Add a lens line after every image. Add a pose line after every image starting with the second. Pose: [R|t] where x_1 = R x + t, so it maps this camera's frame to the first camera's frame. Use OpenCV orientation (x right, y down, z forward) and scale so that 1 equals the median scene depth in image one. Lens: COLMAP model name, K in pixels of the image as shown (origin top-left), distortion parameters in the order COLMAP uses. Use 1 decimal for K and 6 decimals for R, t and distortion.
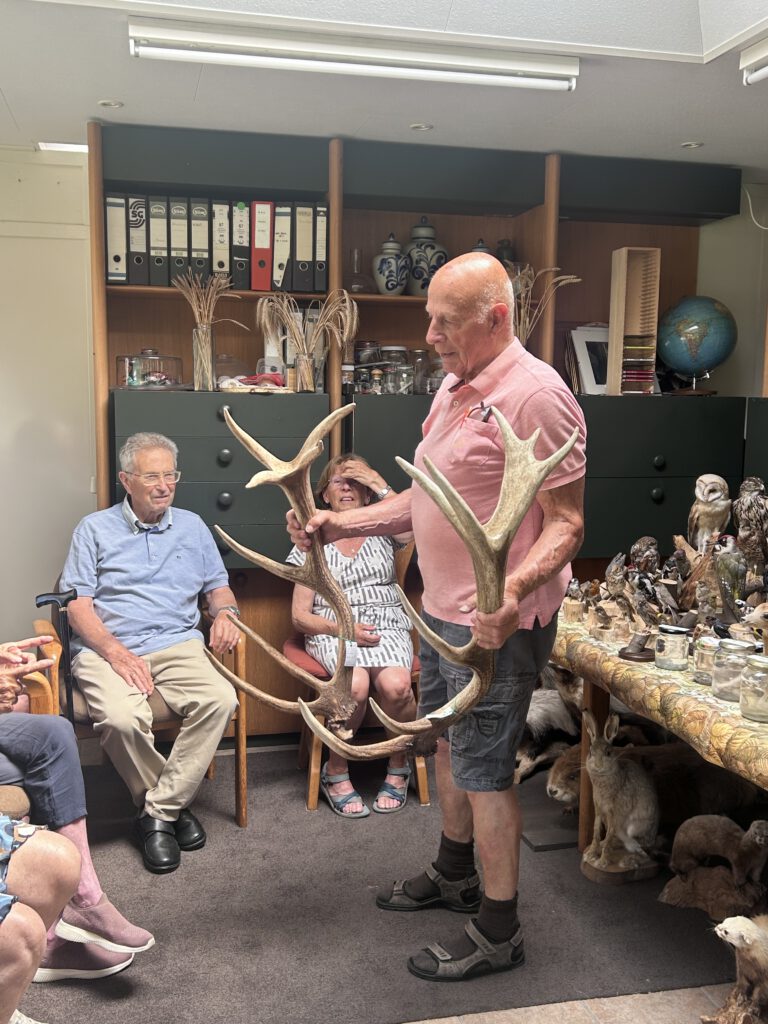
lens RADIAL K [[1044.8, 0, 379.9], [0, 1044.8, 525.2], [0, 0, 1]] dist [0.098077, -0.194138]
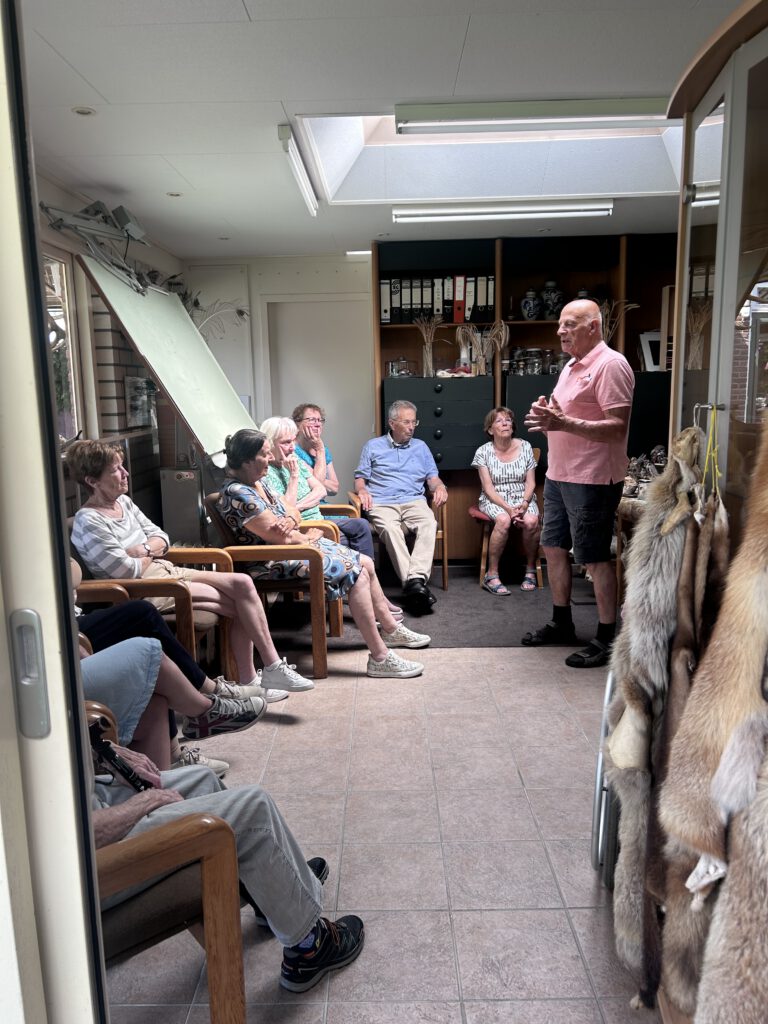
lens RADIAL K [[785.7, 0, 375.5], [0, 785.7, 510.6], [0, 0, 1]] dist [0.154448, -0.323669]
pose [[0.969009, 0.007013, -0.246928, 0.099233], [0.000134, 0.999582, 0.028914, 0.075896], [0.247027, -0.028051, 0.968602, -0.442760]]
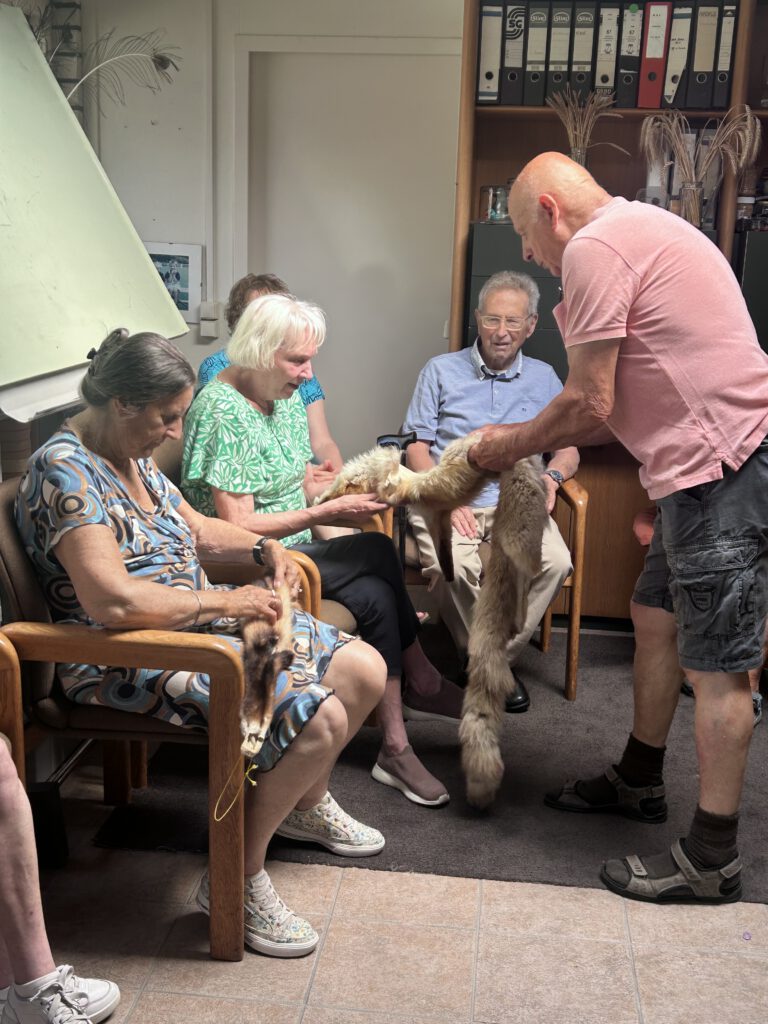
lens RADIAL K [[1253.0, 0, 384.0], [0, 1253.0, 512.0], [0, 0, 1]] dist [0.150722, -0.316183]
pose [[0.940297, 0.090762, -0.328031, 0.057007], [-0.064280, 0.993800, 0.090714, 0.026533], [0.334231, -0.064212, 0.940301, -0.080874]]
